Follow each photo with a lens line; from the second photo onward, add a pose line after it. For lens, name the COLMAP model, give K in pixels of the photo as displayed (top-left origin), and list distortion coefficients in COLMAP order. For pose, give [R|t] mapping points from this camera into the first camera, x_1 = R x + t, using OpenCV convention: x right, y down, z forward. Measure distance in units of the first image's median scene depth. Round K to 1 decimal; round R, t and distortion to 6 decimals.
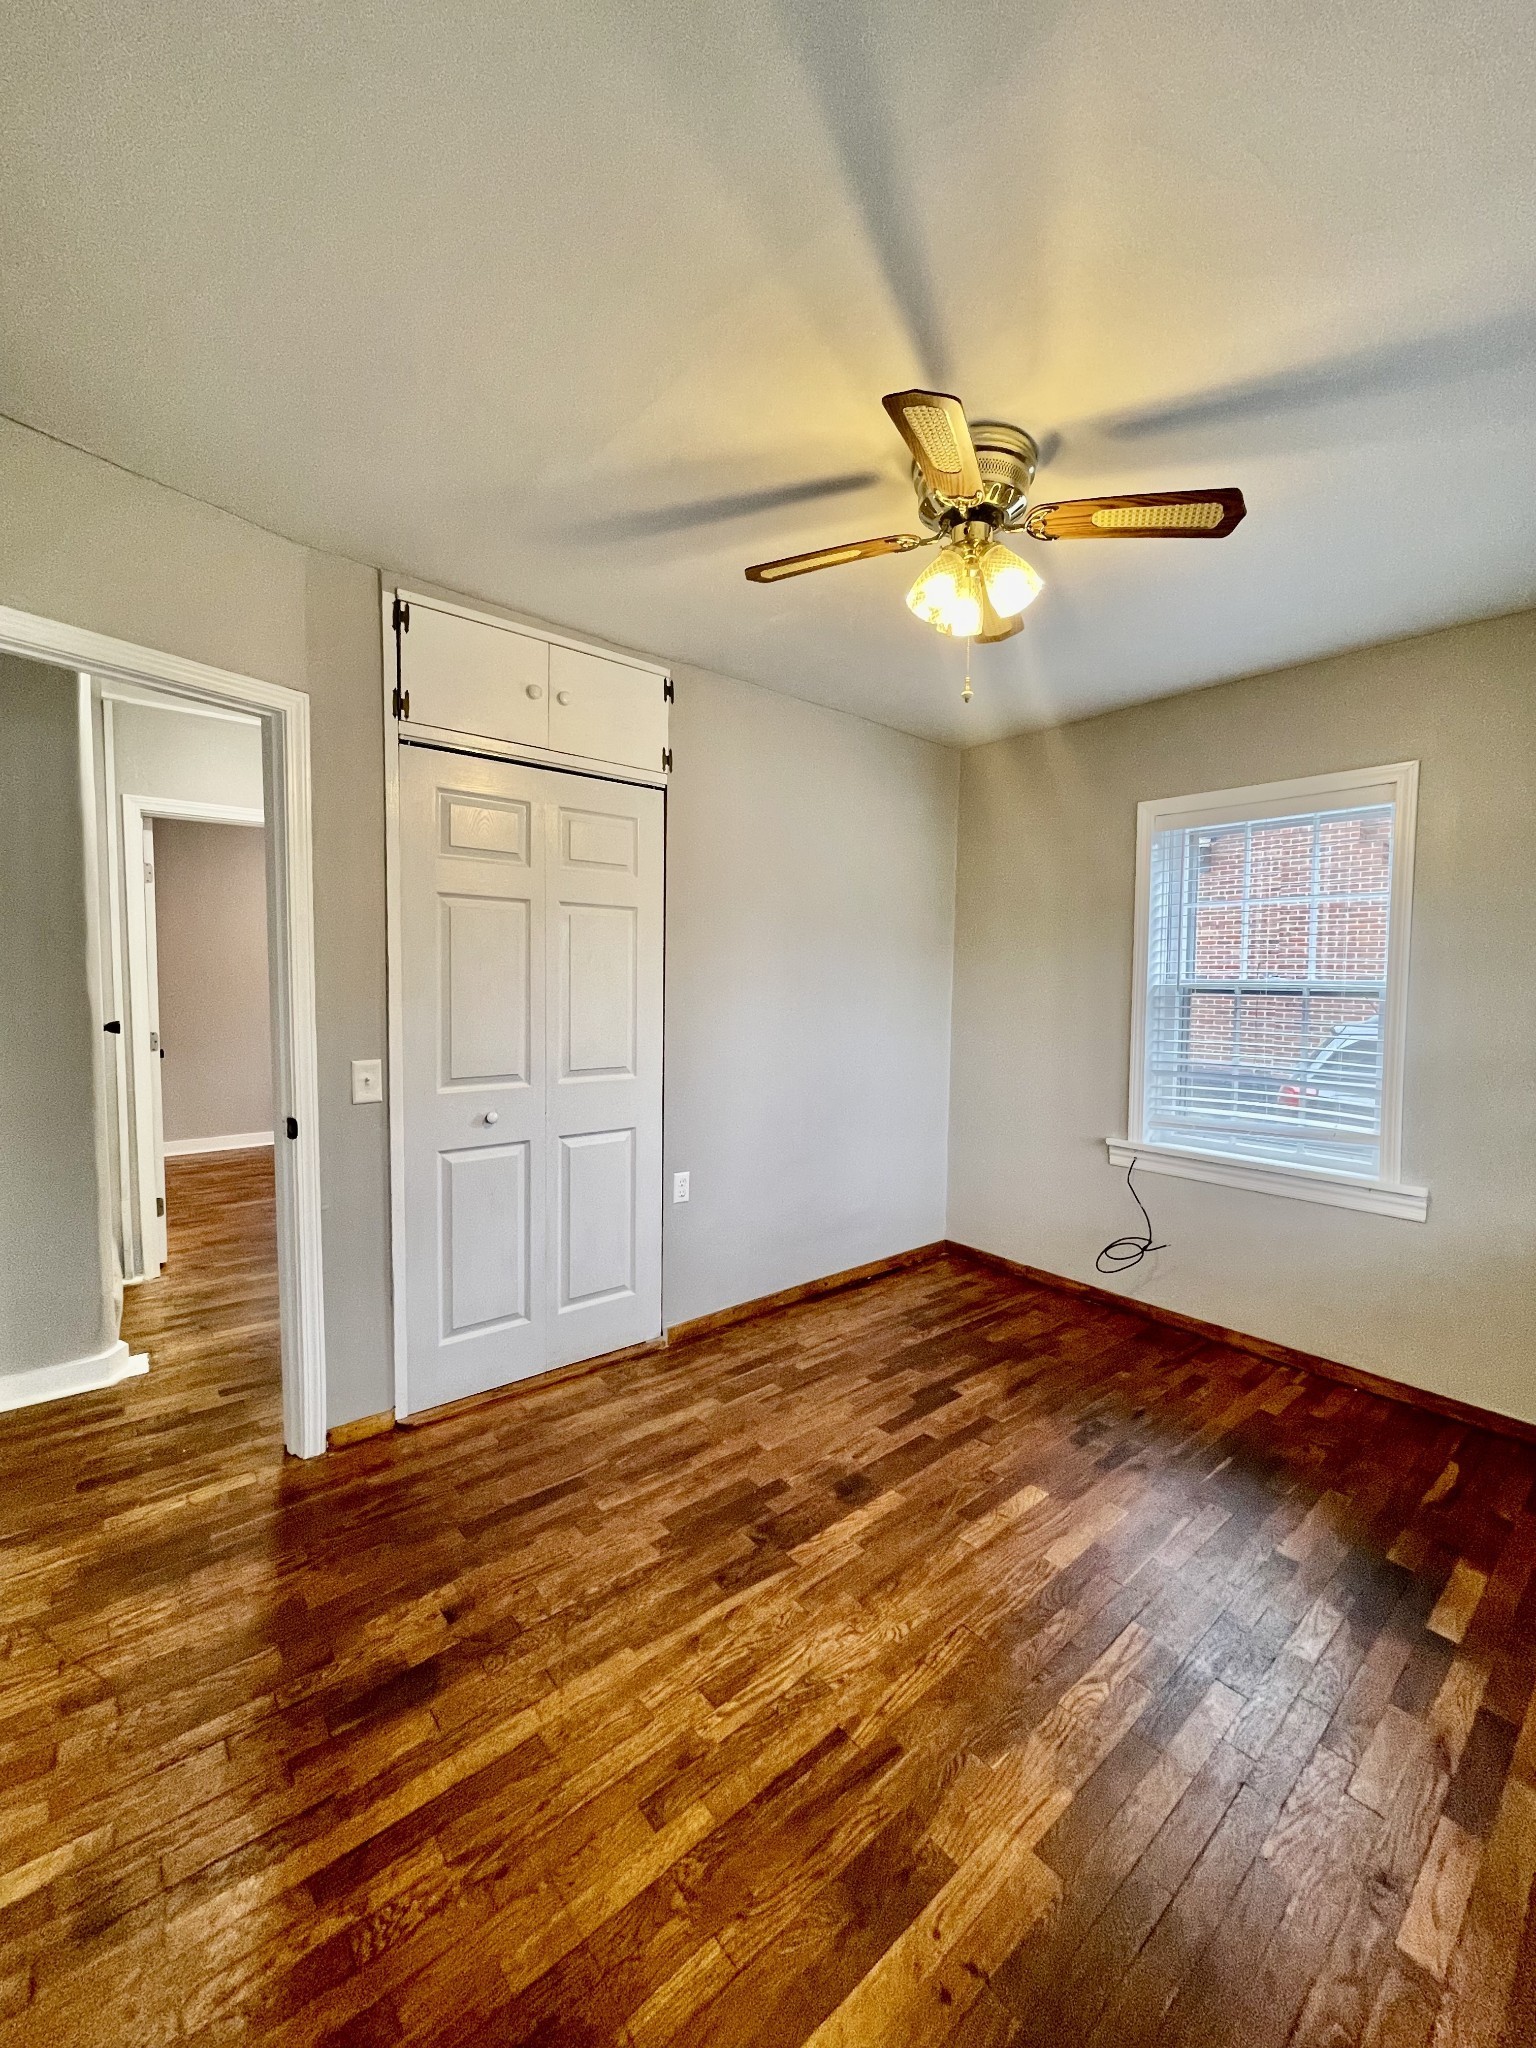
lens RADIAL K [[822.9, 0, 779.5], [0, 822.9, 1024.1], [0, 0, 1]] dist [0.000670, -0.000329]
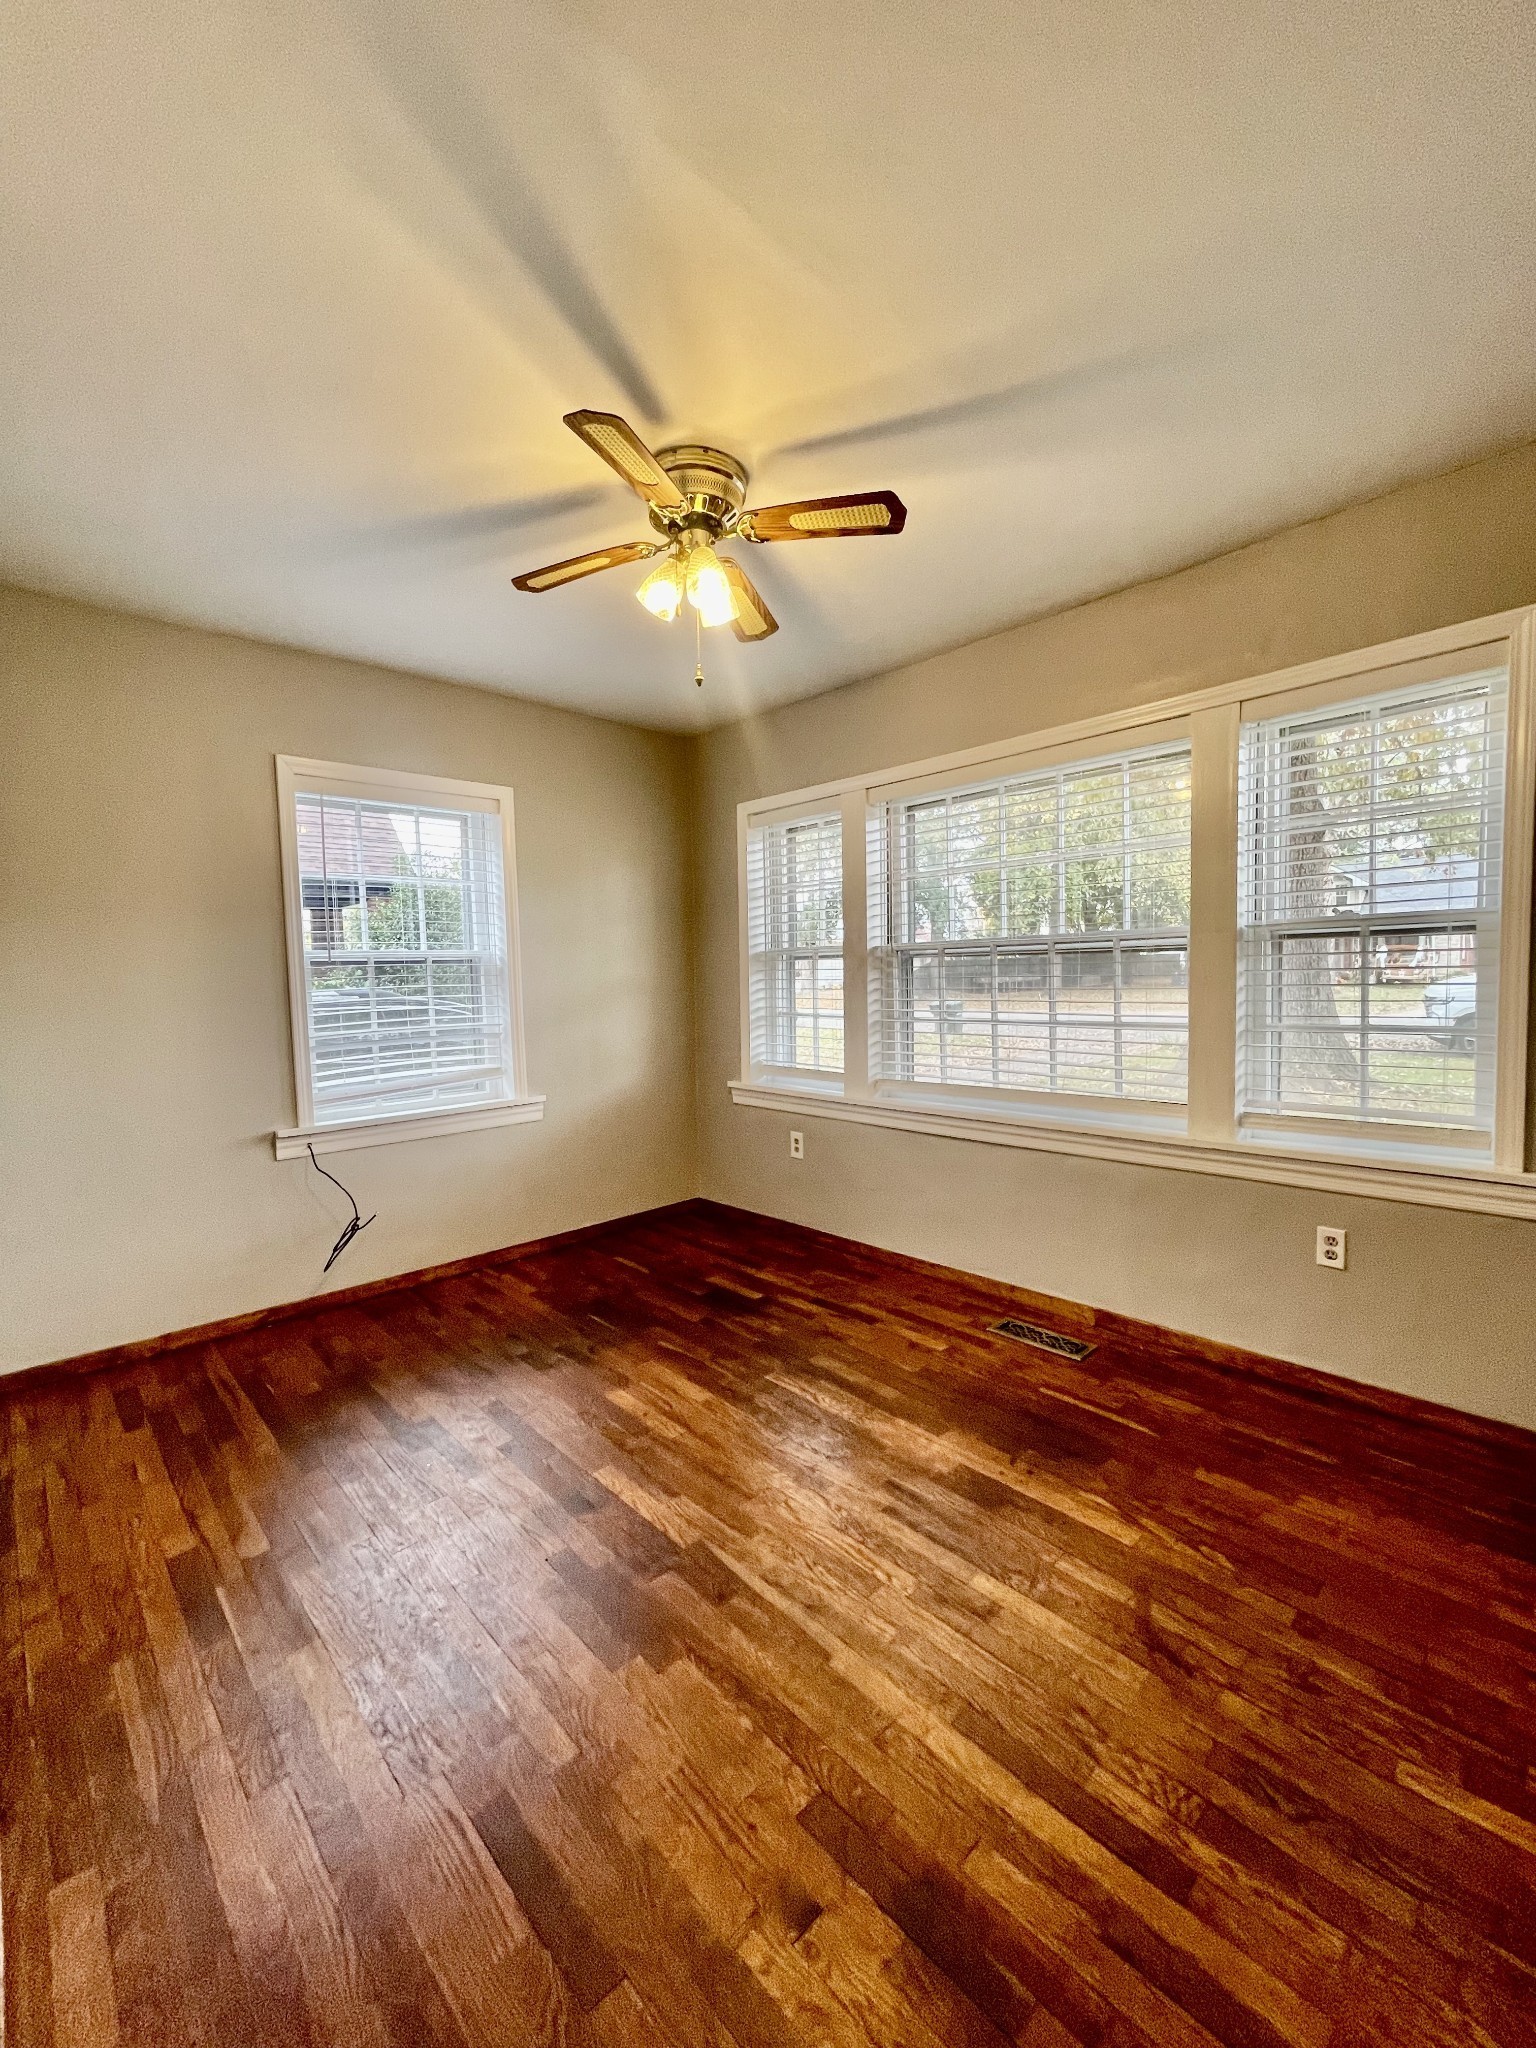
lens RADIAL K [[822.9, 0, 773.6], [0, 822.9, 1023.0], [0, 0, 1]] dist [0.000670, -0.000329]
pose [[-0.055007, -0.069213, 0.996084, -1.063419], [0.075776, 0.994428, 0.073283, 0.001754], [-0.995606, 0.079511, -0.049456, 1.097894]]
